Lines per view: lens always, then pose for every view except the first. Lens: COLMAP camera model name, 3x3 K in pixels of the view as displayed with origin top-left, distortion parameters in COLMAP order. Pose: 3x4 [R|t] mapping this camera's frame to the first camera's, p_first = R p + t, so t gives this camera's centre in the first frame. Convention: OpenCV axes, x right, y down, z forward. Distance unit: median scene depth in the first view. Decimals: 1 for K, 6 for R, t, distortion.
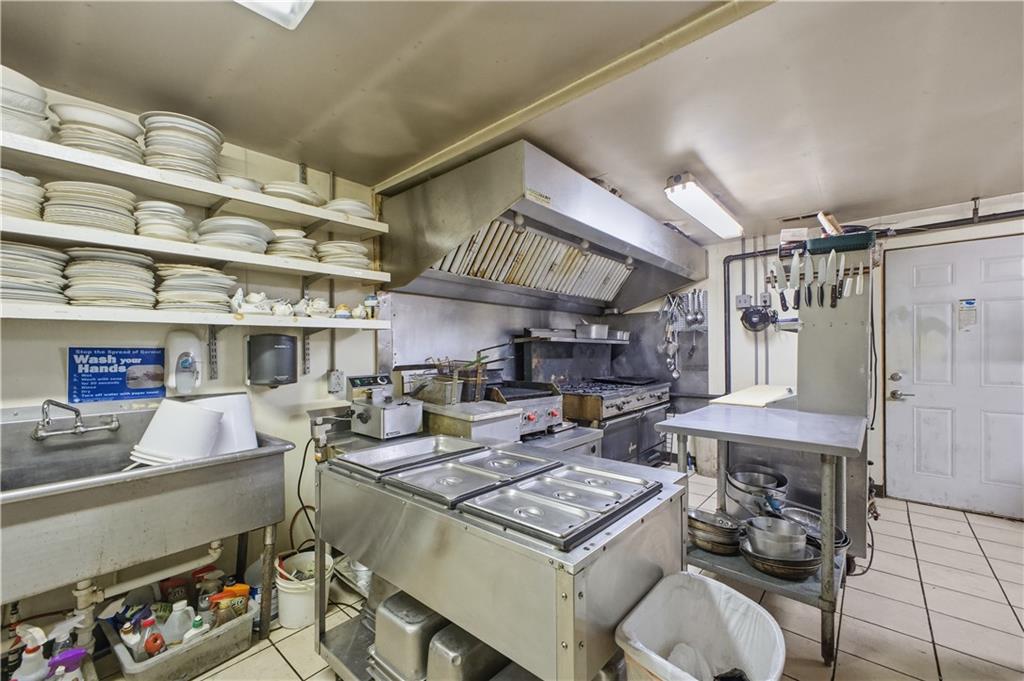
lens RADIAL K [[408.2, 0, 522.9], [0, 408.2, 351.7], [0, 0, 1]] dist [0.013091, -0.002640]
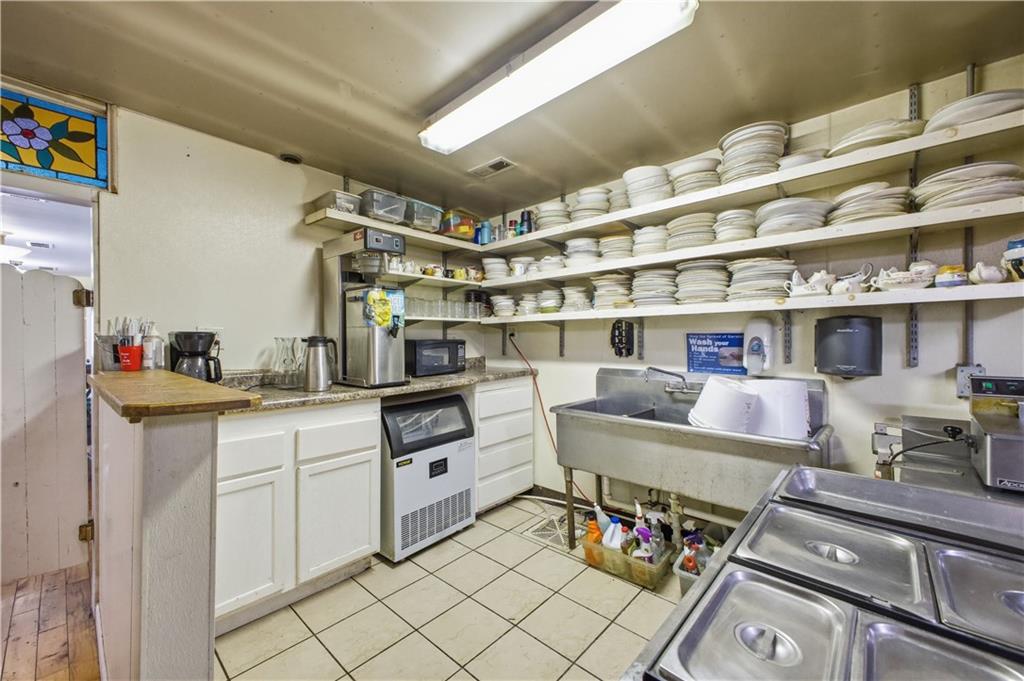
lens RADIAL K [[408.2, 0, 508.7], [0, 408.2, 338.0], [0, 0, 1]] dist [0.013091, -0.002640]
pose [[-0.041302, 0.009830, -0.999098, 0.320183], [0.002250, 0.999950, 0.009745, -0.007924], [0.999144, -0.001845, -0.041322, 0.387590]]
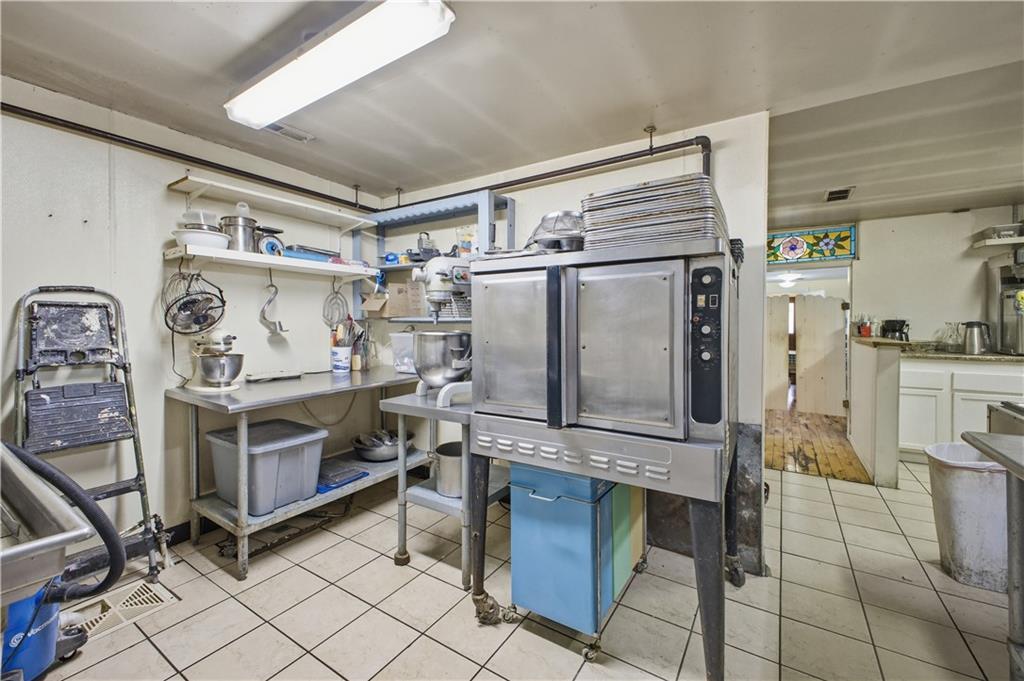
lens RADIAL K [[408.2, 0, 523.9], [0, 408.2, 331.1], [0, 0, 1]] dist [0.013091, -0.002640]
pose [[-0.990533, 0.016581, -0.136272, 1.647729], [0.014381, 0.999750, 0.017112, -0.022584], [0.136521, 0.014990, -0.990524, 1.520932]]
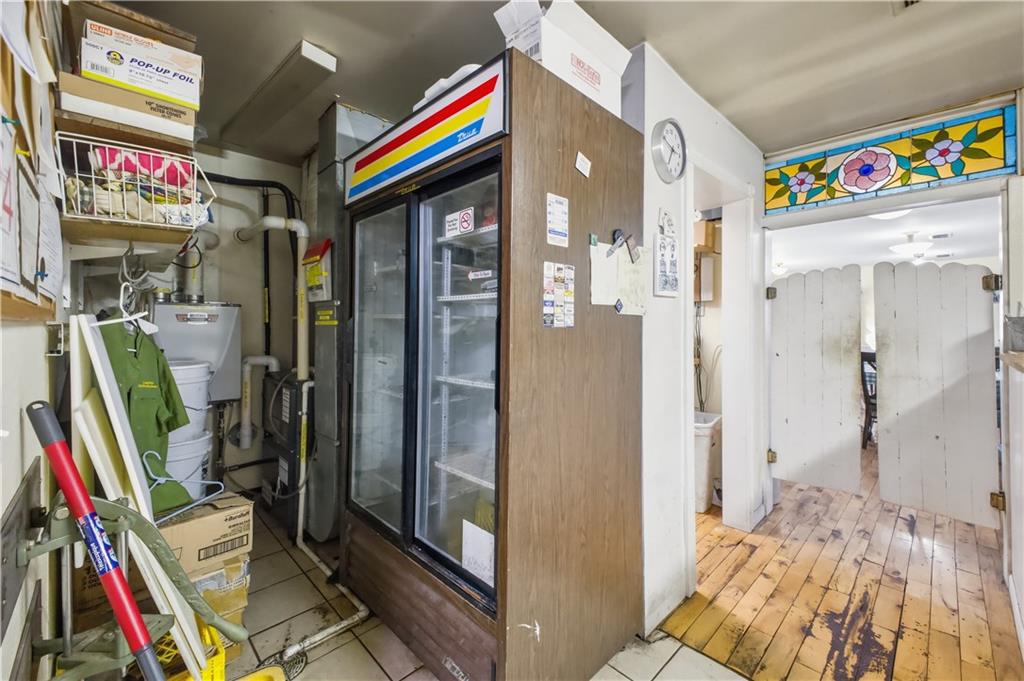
lens RADIAL K [[408.2, 0, 533.5], [0, 408.2, 323.6], [0, 0, 1]] dist [0.013091, -0.002640]
pose [[-0.995418, 0.017350, 0.094028, 0.470797], [0.017093, 0.999848, -0.003539, -0.006215], [-0.094075, -0.001915, -0.995563, 0.517703]]
